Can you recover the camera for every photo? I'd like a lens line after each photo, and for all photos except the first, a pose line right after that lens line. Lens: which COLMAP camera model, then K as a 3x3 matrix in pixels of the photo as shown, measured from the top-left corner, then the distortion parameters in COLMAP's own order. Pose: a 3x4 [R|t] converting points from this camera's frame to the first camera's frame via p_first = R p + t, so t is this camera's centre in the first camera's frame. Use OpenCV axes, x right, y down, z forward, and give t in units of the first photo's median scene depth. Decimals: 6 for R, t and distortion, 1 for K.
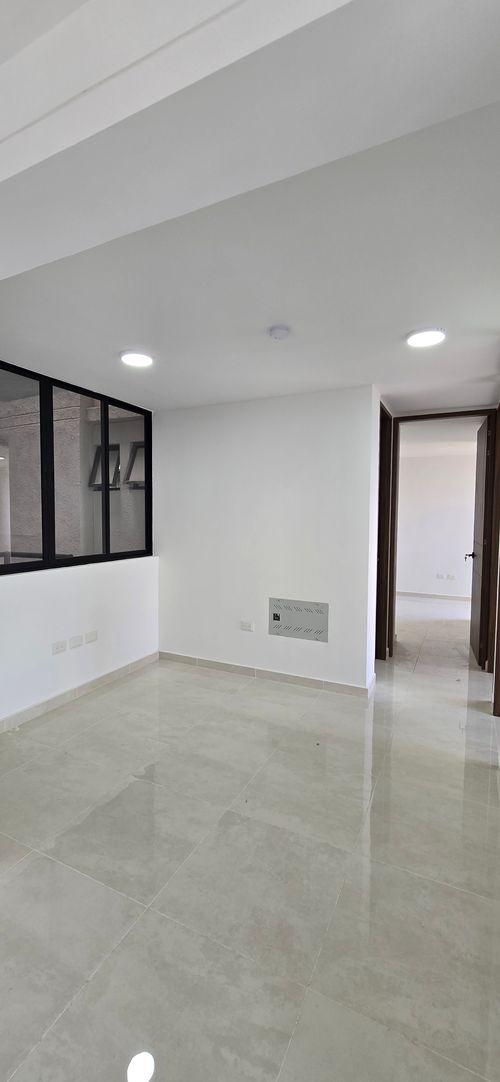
lens RADIAL K [[443.2, 0, 236.5], [0, 443.2, 544.3], [0, 0, 1]] dist [-0.000664, 0.000071]
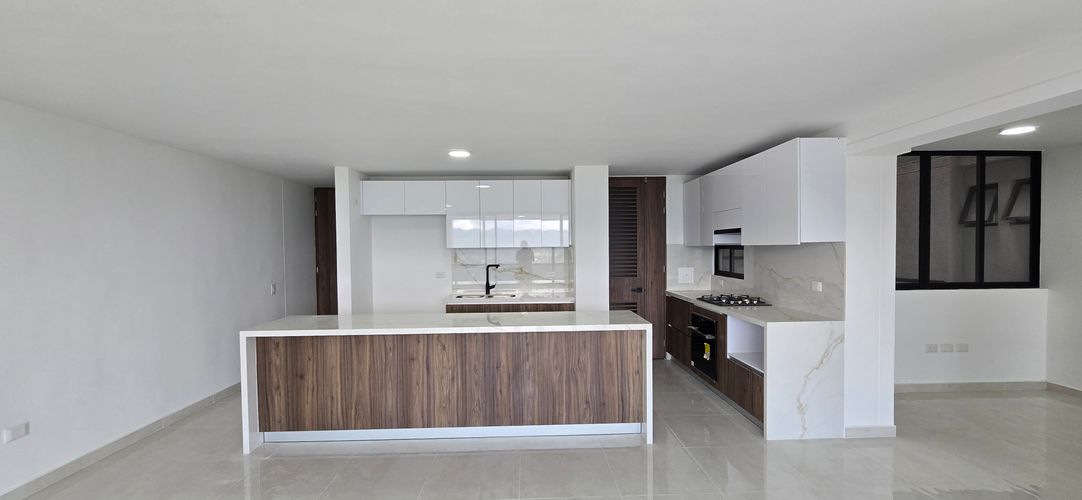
lens RADIAL K [[438.5, 0, 541.0], [0, 438.5, 250.0], [0, 0, 1]] dist [-0.001925, -0.000084]
pose [[0.482171, 0.008857, -0.876032, 0.145487], [-0.037057, 0.999260, -0.010293, -0.007821], [0.875293, 0.037426, 0.482142, -0.524967]]
